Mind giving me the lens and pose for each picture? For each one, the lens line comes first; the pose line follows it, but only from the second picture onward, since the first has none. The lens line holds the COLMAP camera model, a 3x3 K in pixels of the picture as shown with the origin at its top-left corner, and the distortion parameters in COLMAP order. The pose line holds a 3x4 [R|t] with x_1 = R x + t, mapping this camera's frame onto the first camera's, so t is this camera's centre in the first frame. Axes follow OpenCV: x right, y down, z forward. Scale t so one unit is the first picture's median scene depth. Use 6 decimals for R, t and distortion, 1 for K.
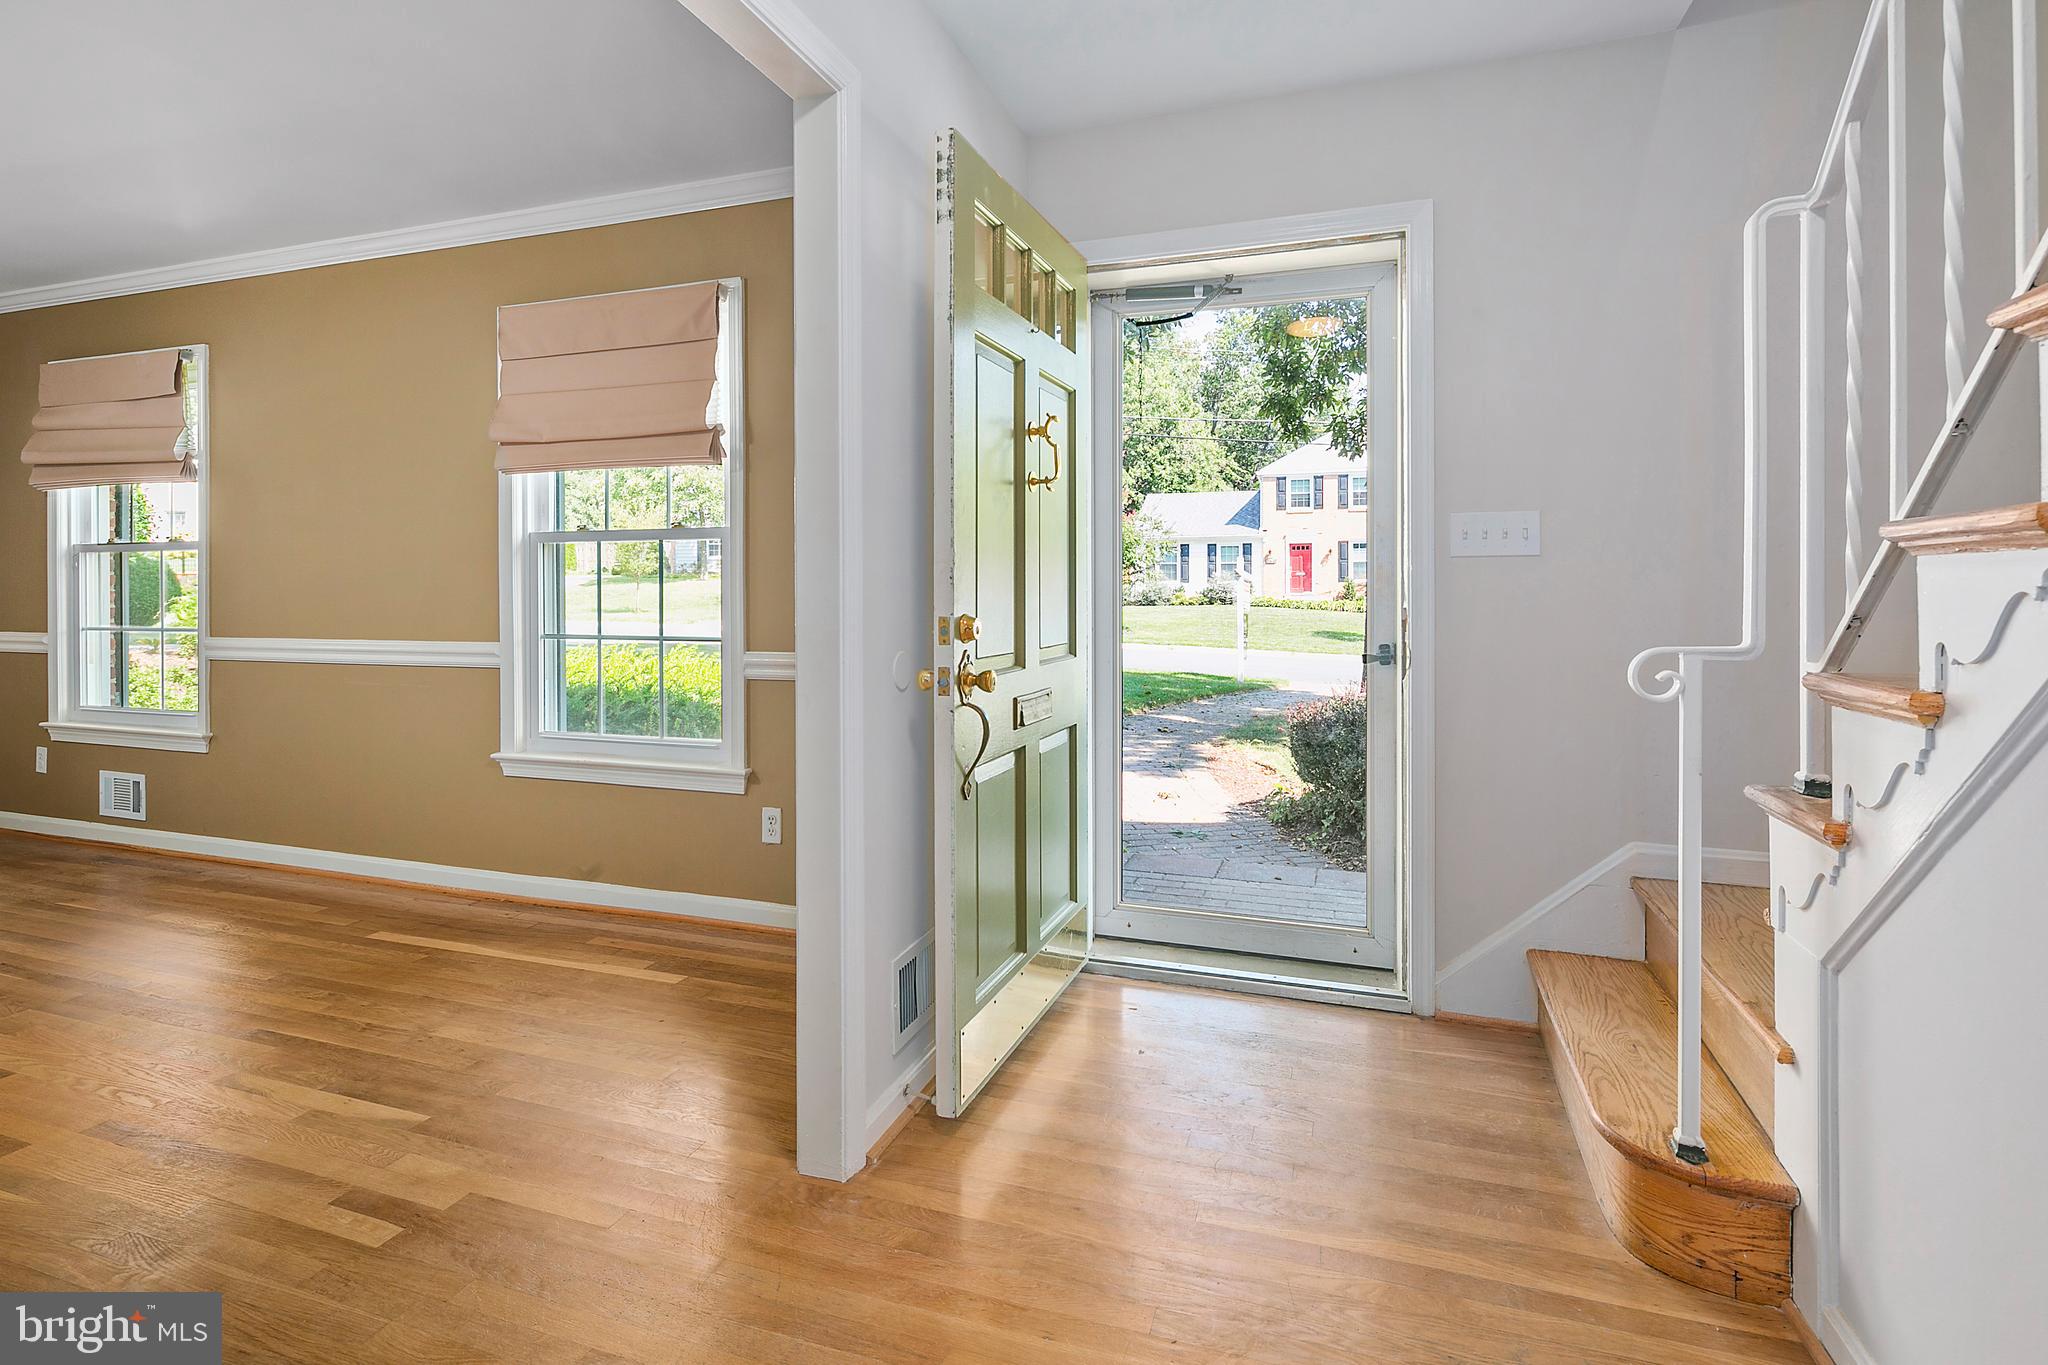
lens RADIAL K [[994.9, 0, 1028.9], [0, 994.9, 570.2], [0, 0, 1]] dist [-0.001161, -0.000500]
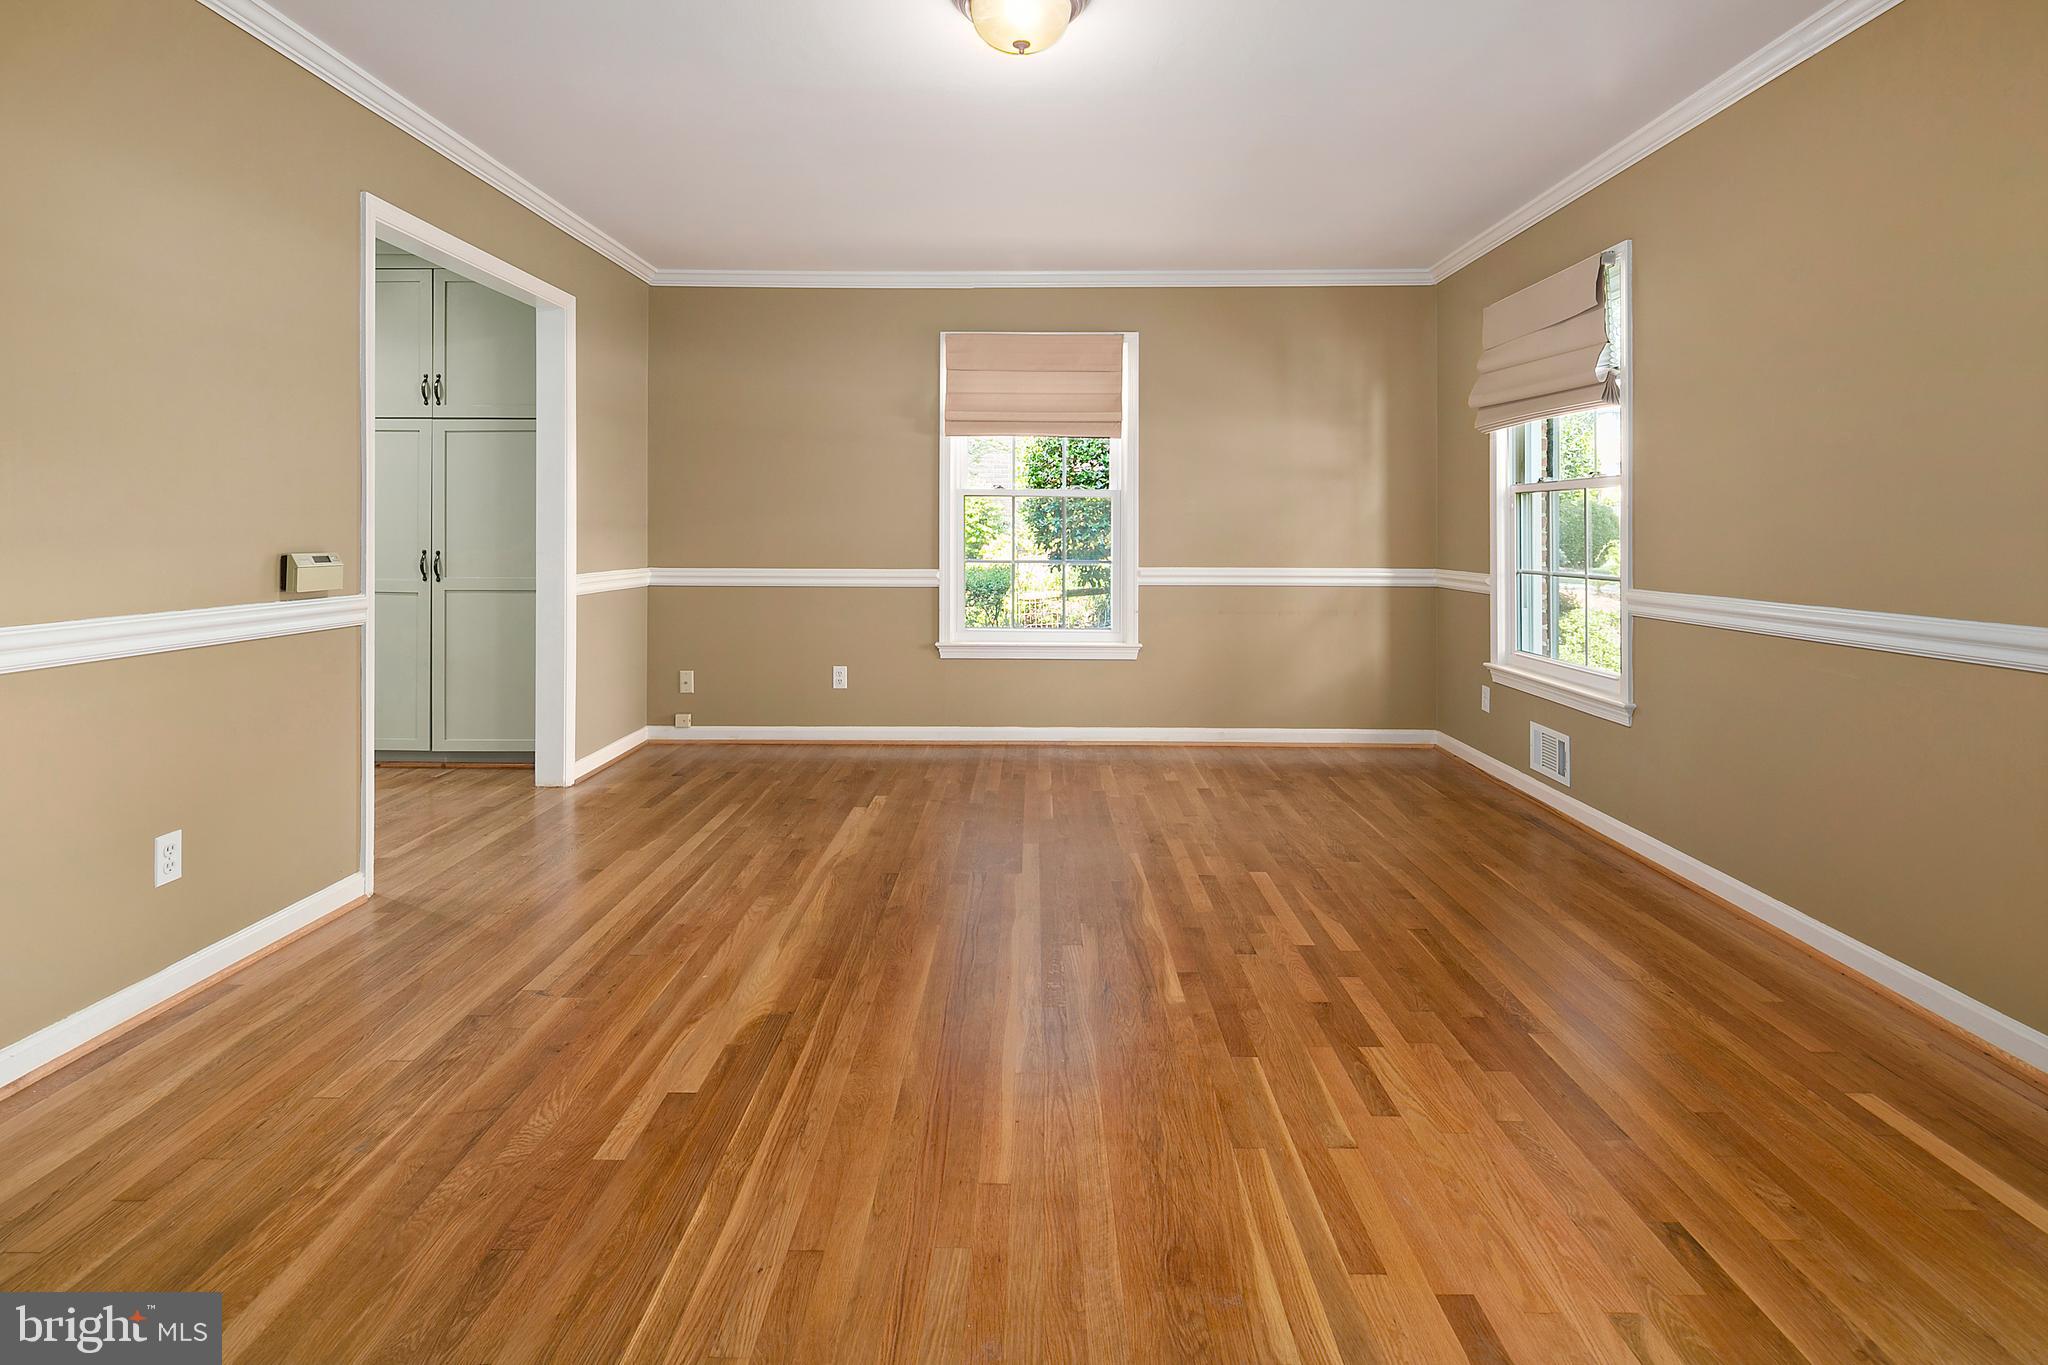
lens RADIAL K [[1003.2, 0, 1021.6], [0, 1003.2, 548.9], [0, 0, 1]] dist [0.001131, -0.001840]
pose [[0.314340, 0.017429, -0.949151, -0.182309], [0.016018, 0.999592, 0.023660, 0.005874], [0.949175, -0.022641, 0.313932, 0.243654]]
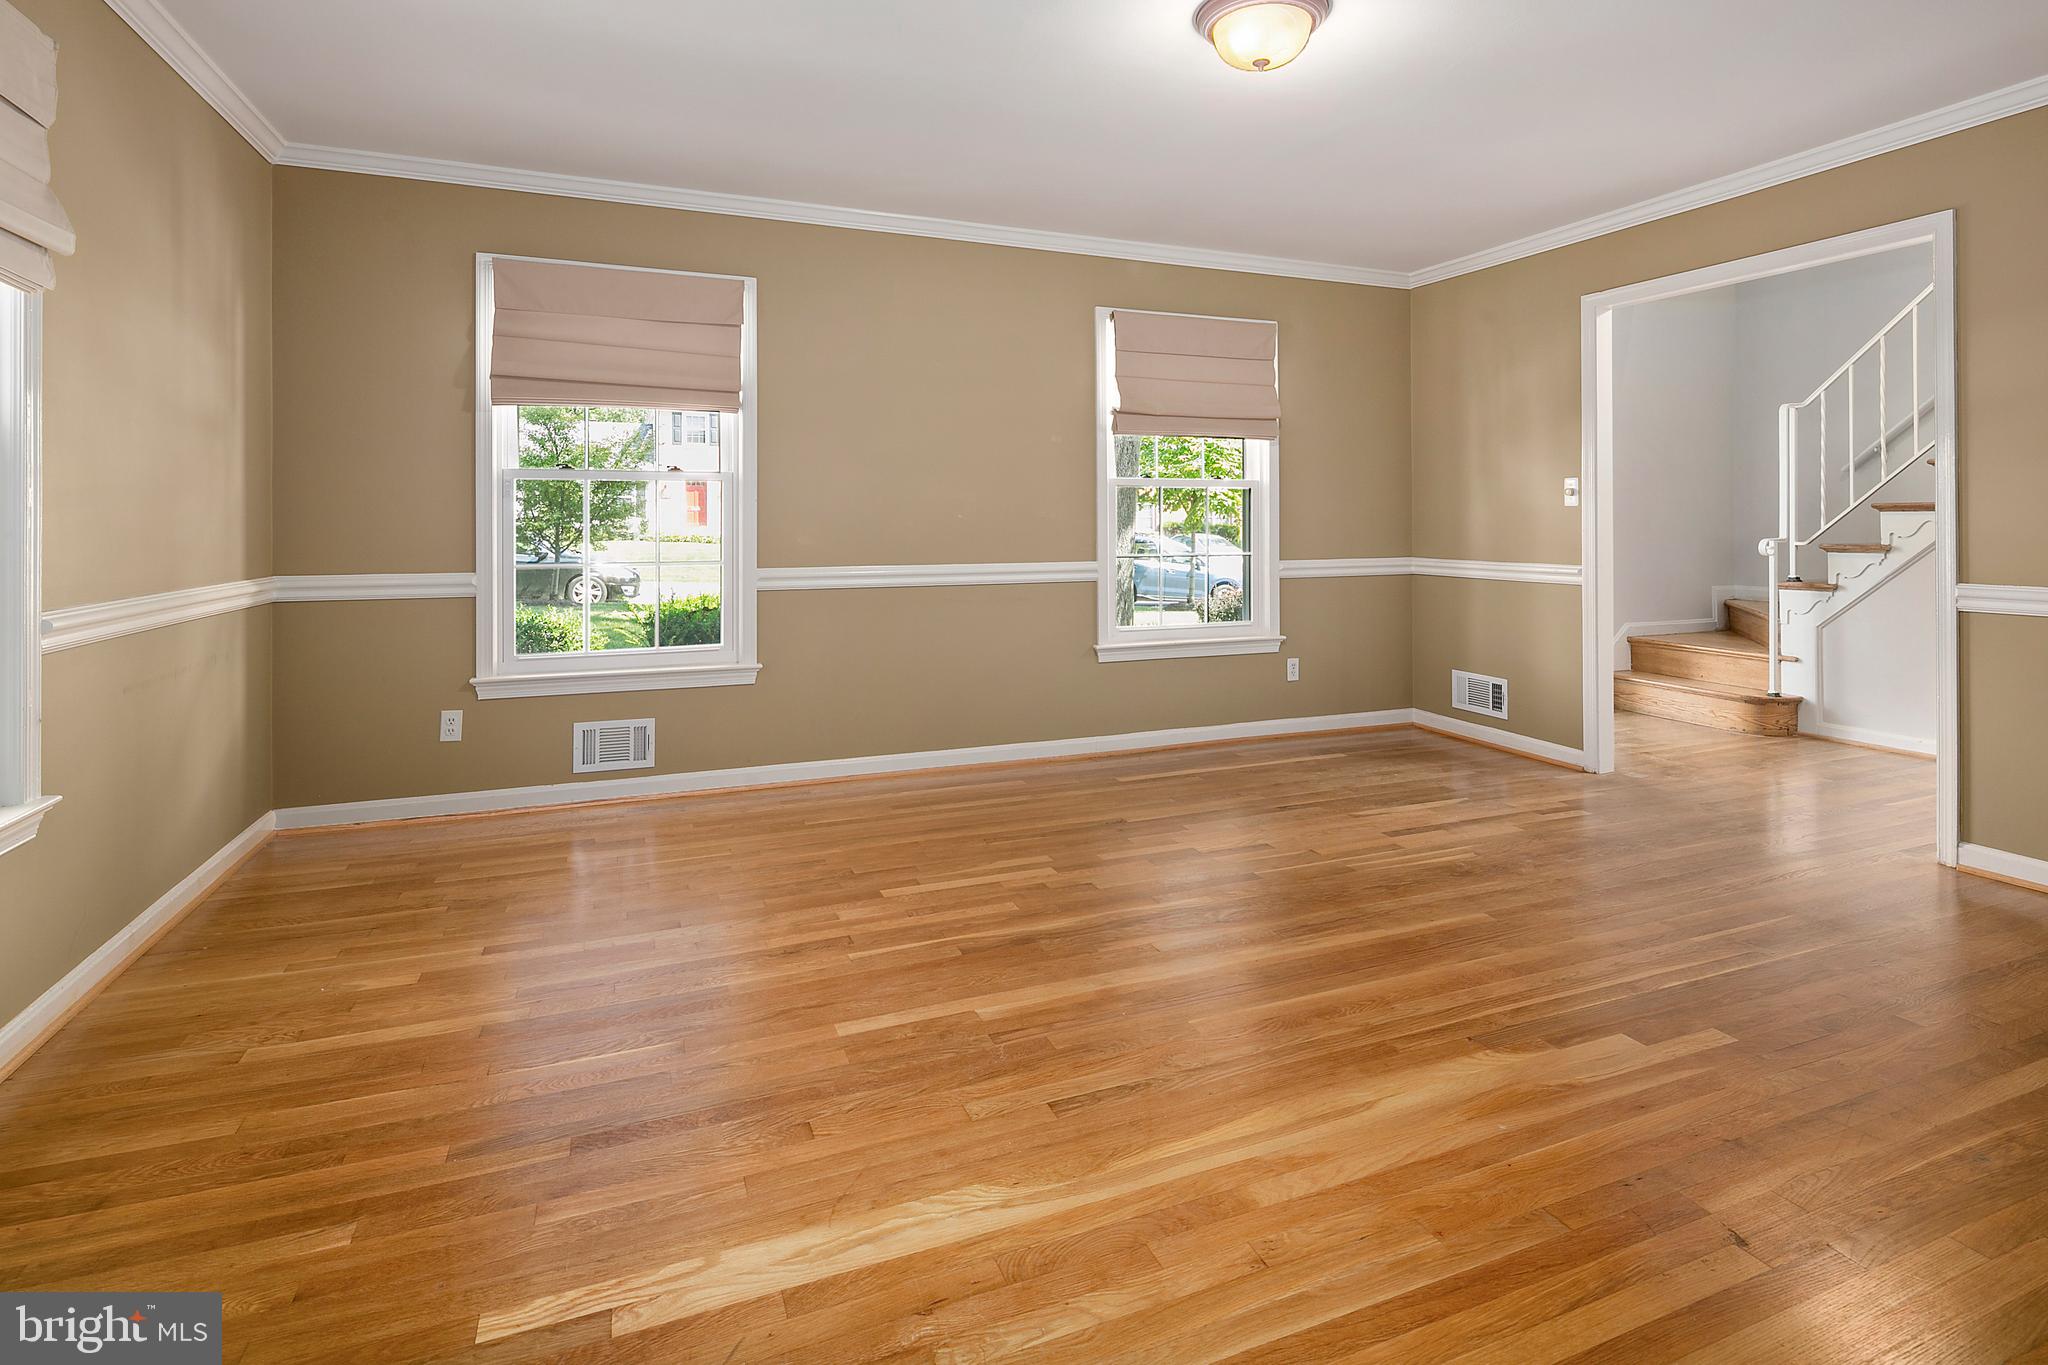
lens RADIAL K [[993.1, 0, 1023.0], [0, 993.1, 527.4], [0, 0, 1]] dist [-0.013515, -0.000646]
pose [[0.758320, -0.003565, 0.651873, -1.235471], [-0.011132, 0.999768, 0.018418, 0.003732], [-0.651788, -0.021223, 0.758105, 0.063495]]
